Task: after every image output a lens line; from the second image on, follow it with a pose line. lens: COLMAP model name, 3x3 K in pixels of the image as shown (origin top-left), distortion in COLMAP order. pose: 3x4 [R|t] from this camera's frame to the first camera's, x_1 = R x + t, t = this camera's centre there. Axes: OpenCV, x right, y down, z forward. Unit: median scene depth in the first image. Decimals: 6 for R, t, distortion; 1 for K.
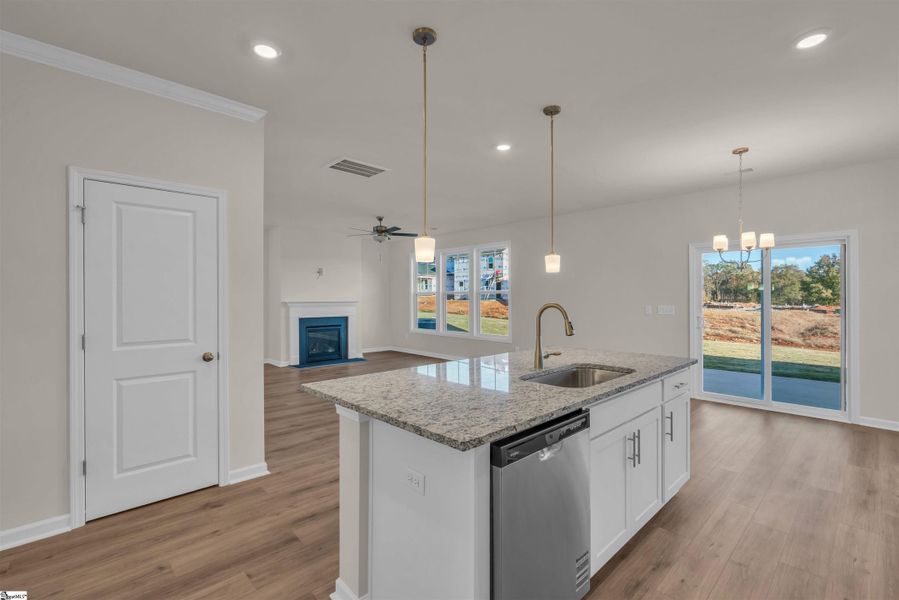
lens RADIAL K [[403.0, 0, 447.8], [0, 403.0, 296.3], [0, 0, 1]] dist [0.000748, 0.000289]
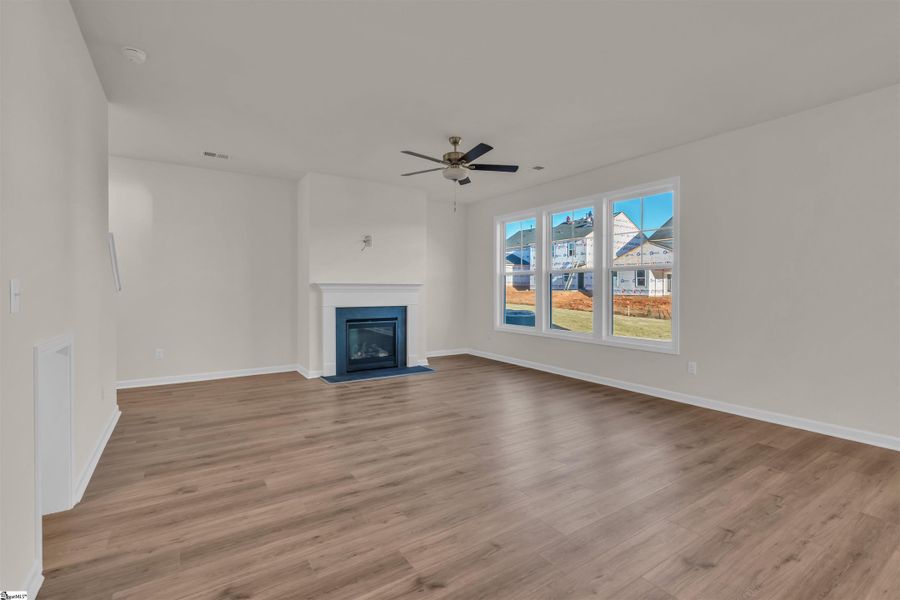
lens RADIAL K [[403.4, 0, 448.3], [0, 403.4, 296.3], [0, 0, 1]] dist [0.000748, 0.000289]
pose [[0.985309, 0.007450, -0.170617, -0.059471], [-0.003834, 0.999761, 0.021513, 0.018090], [0.170737, -0.020543, 0.985103, 0.329497]]
